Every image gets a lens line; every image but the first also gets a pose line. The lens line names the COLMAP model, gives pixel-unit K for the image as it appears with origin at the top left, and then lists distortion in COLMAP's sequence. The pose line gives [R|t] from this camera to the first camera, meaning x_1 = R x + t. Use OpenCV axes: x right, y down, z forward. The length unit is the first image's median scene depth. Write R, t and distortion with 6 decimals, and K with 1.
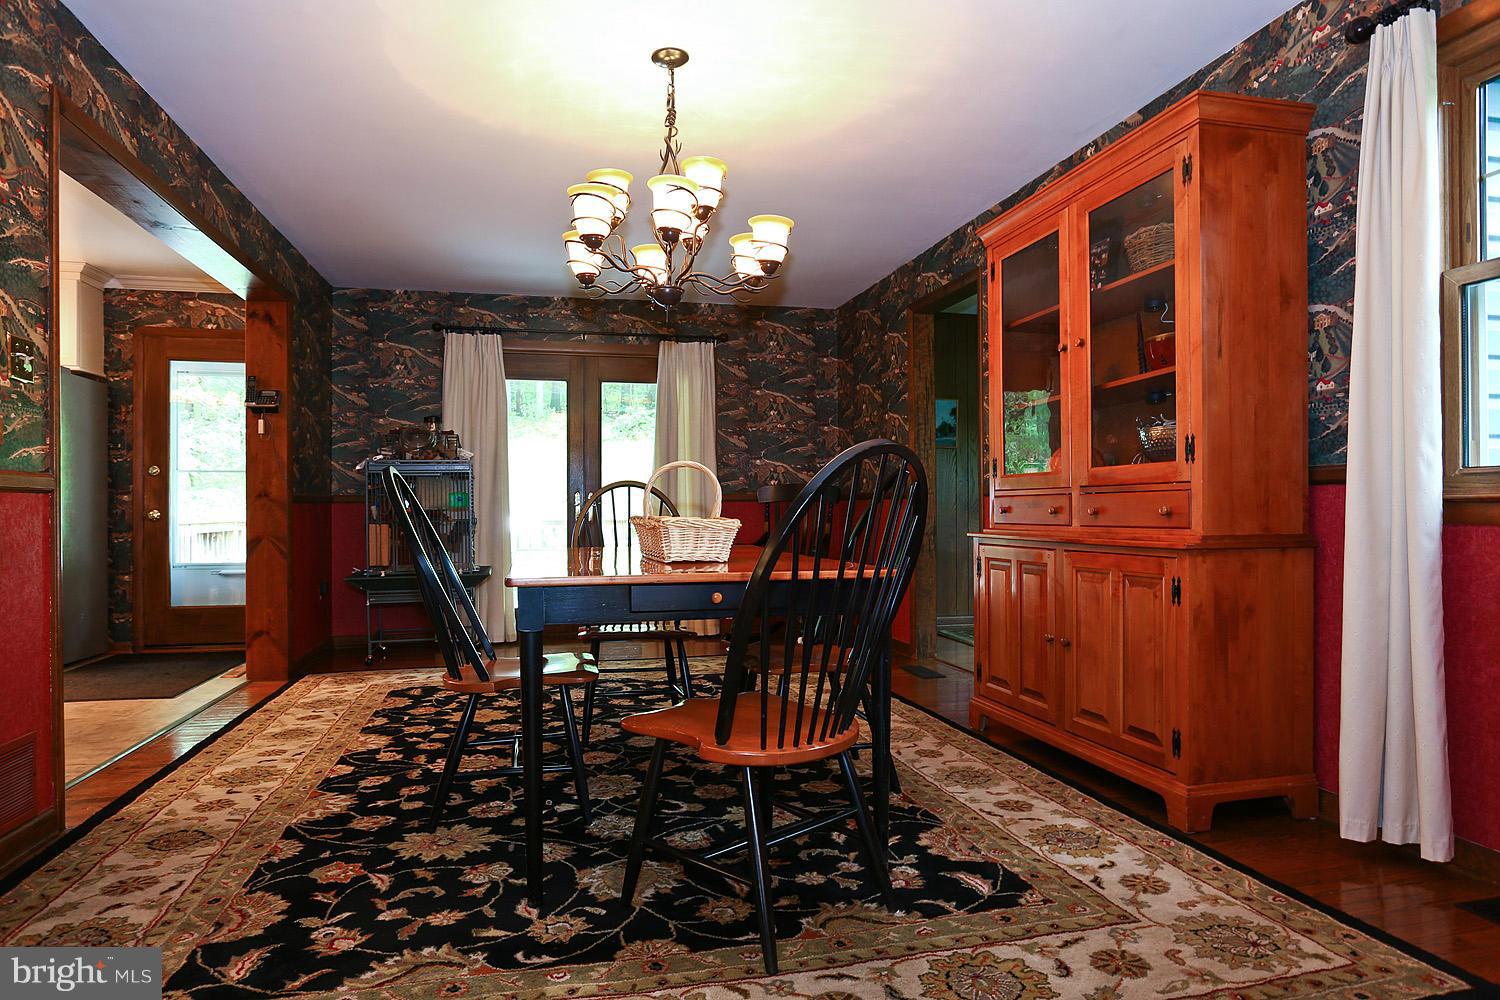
lens RADIAL K [[834.8, 0, 743.8], [0, 834.8, 508.2], [0, 0, 1]] dist [-0.016954, -0.000175]
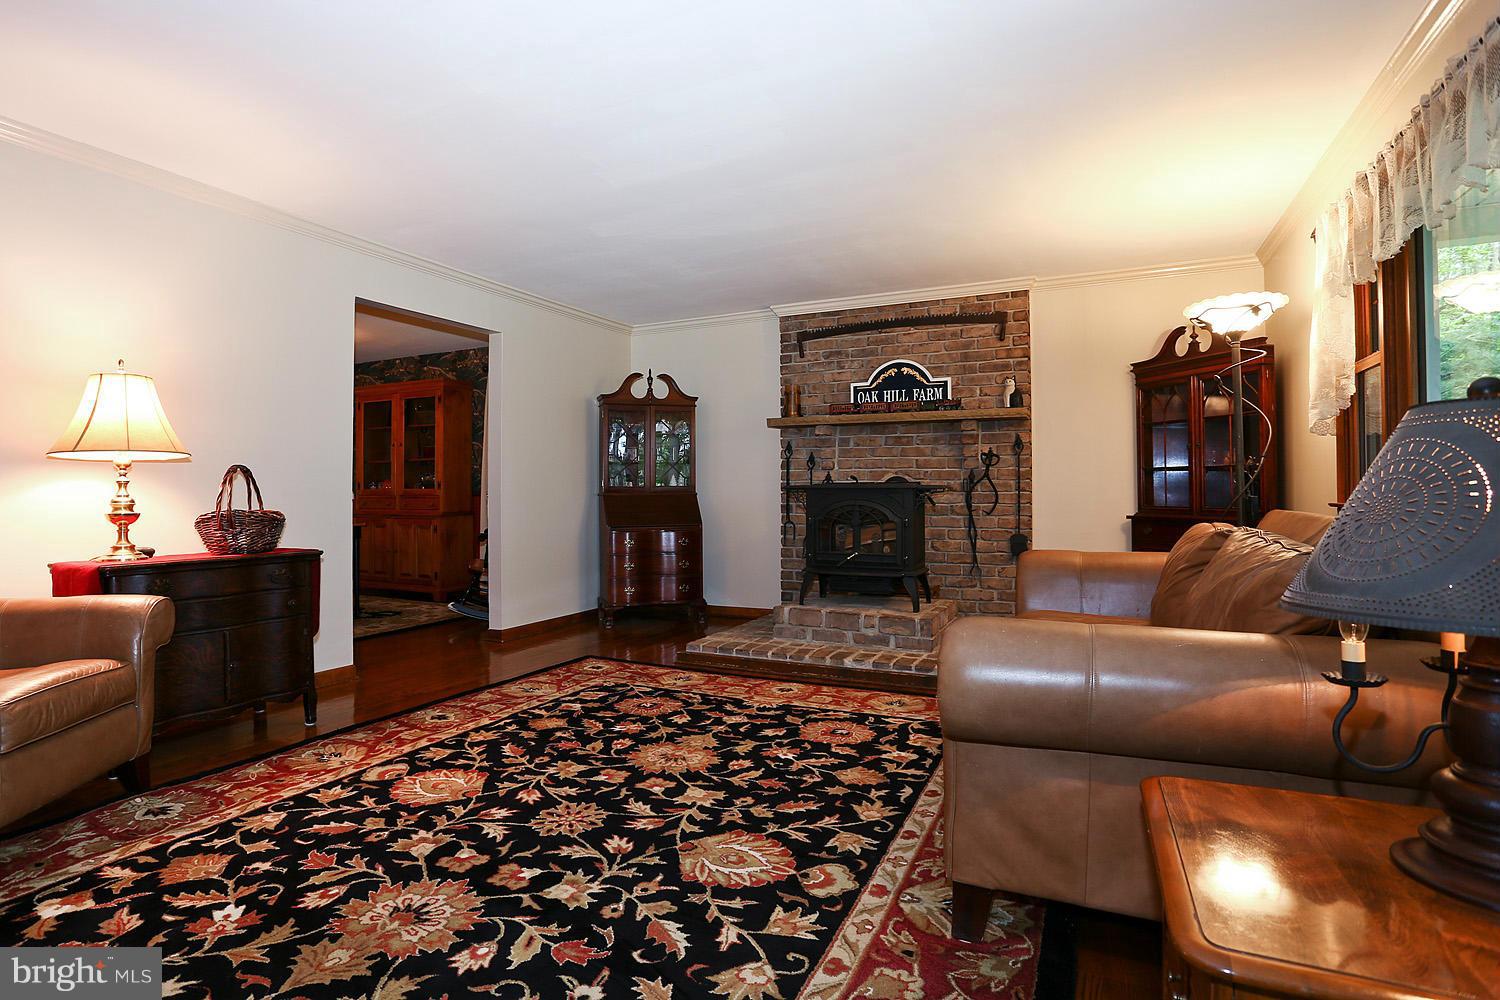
lens RADIAL K [[834.8, 0, 747.3], [0, 834.8, 496.1], [0, 0, 1]] dist [-0.016954, -0.000175]
pose [[0.594781, 0.006008, 0.803865, -1.351067], [-0.002821, 0.999982, -0.005386, -0.014188], [-0.803883, 0.000936, 0.594787, -1.882441]]
